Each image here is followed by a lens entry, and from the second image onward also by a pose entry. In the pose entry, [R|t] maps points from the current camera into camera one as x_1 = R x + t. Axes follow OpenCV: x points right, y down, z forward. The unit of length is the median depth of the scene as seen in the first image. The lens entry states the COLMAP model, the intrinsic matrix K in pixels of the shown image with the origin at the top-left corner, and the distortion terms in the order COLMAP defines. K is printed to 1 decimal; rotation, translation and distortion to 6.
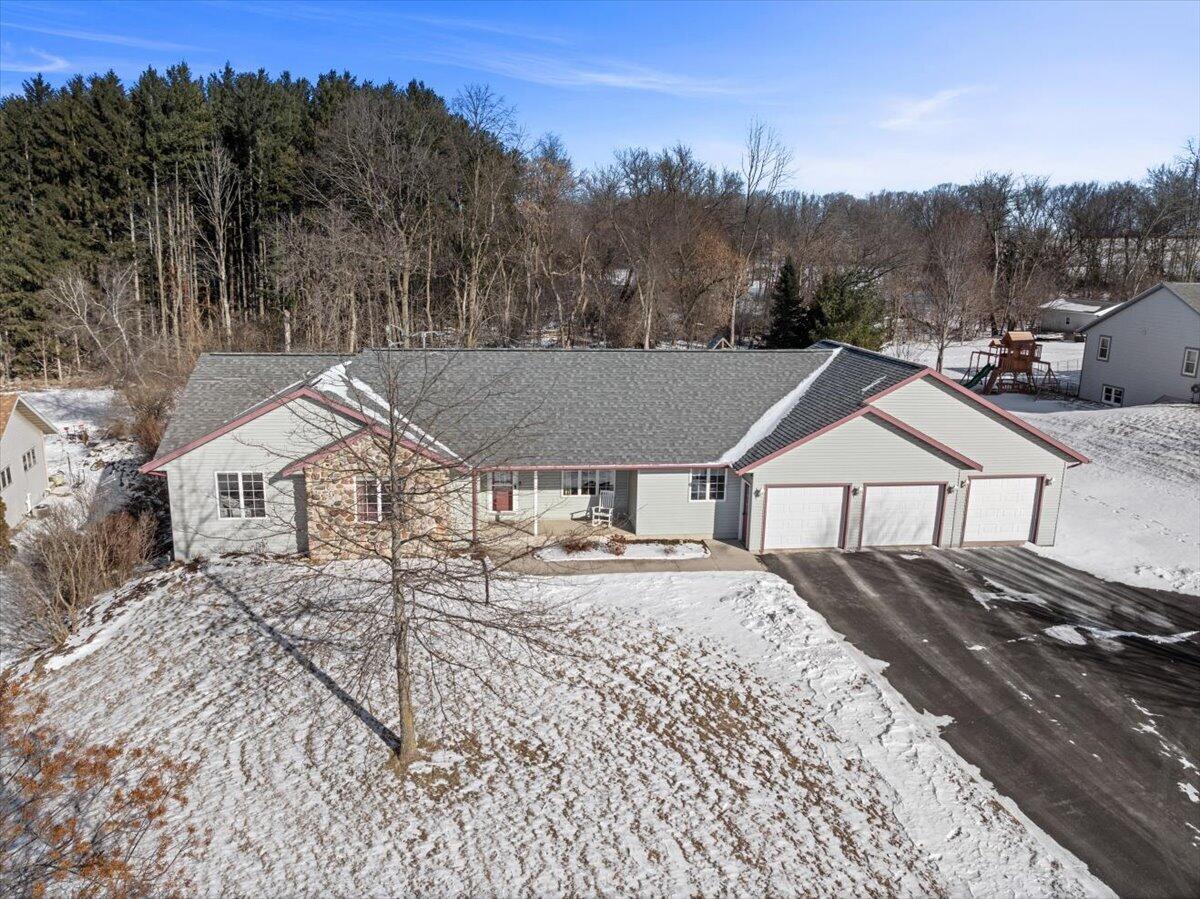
lens RADIAL K [[837.6, 0, 600.0], [0, 837.6, 449.5], [0, 0, 1]] dist [-0.020209, -0.002233]
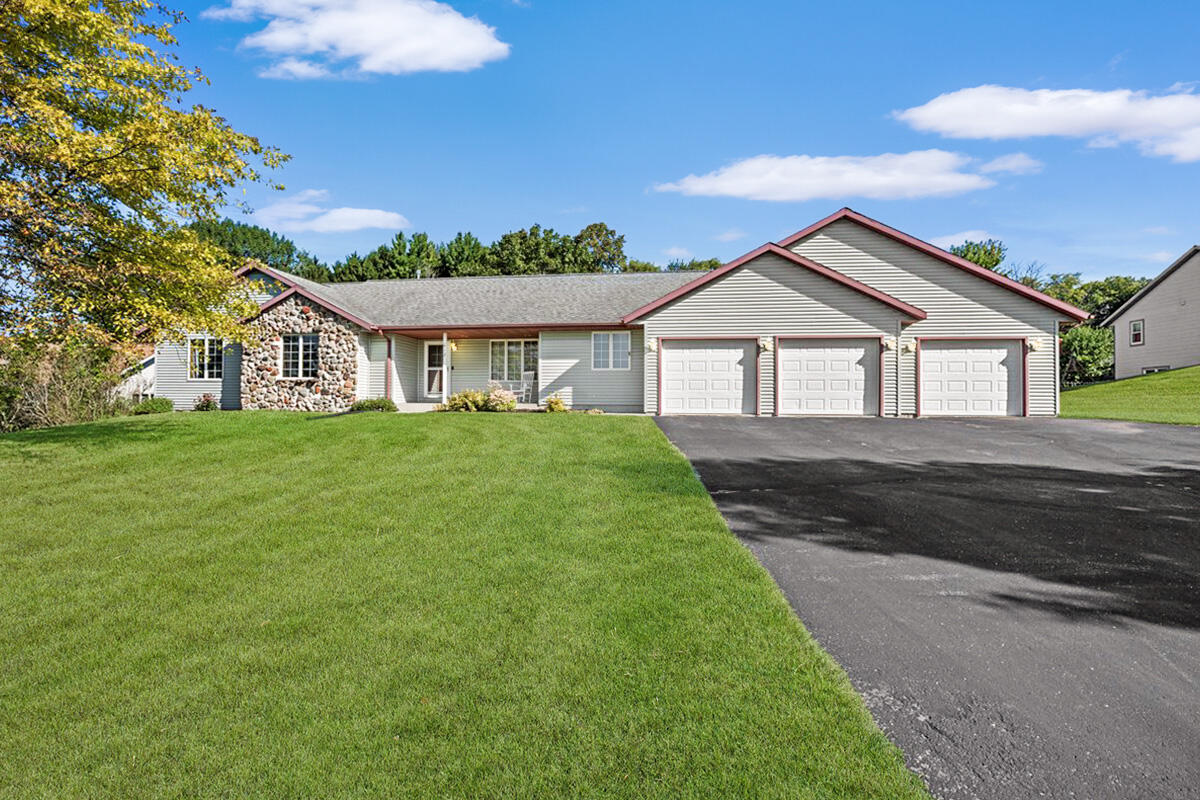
lens RADIAL K [[550.5, 0, 600.0], [0, 550.5, 400.0], [0, 0, 1]] dist [-0.010457, -0.000064]
pose [[0.961050, -0.017013, -0.275849, 0.297468], [-0.049442, 0.971419, -0.232166, 0.247635], [0.271915, 0.236761, 0.932741, 0.418943]]
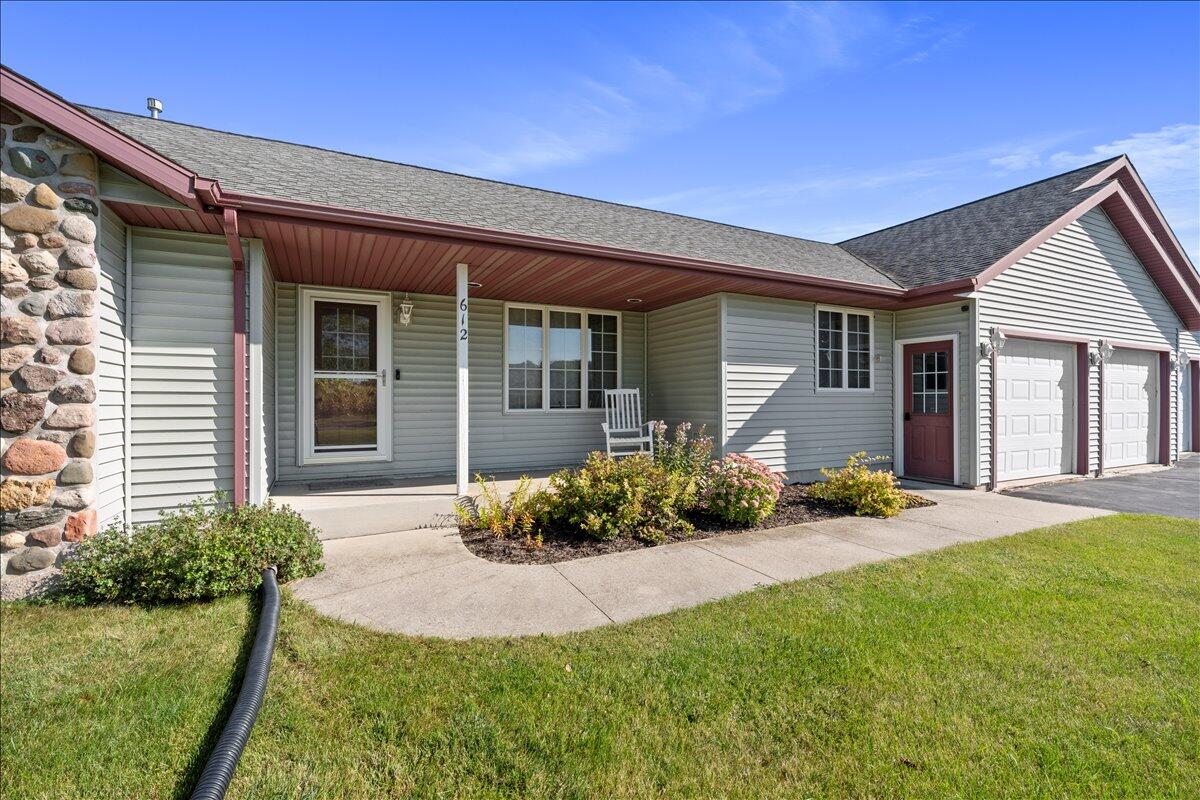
lens RADIAL K [[536.7, 0, 592.3], [0, 536.7, 398.3], [0, 0, 1]] dist [-0.002274, -0.000170]
pose [[0.942280, -0.020107, 0.334222, -0.098333], [0.096210, 0.972359, -0.212749, 0.115322], [-0.320706, 0.232624, 0.918169, 0.792722]]
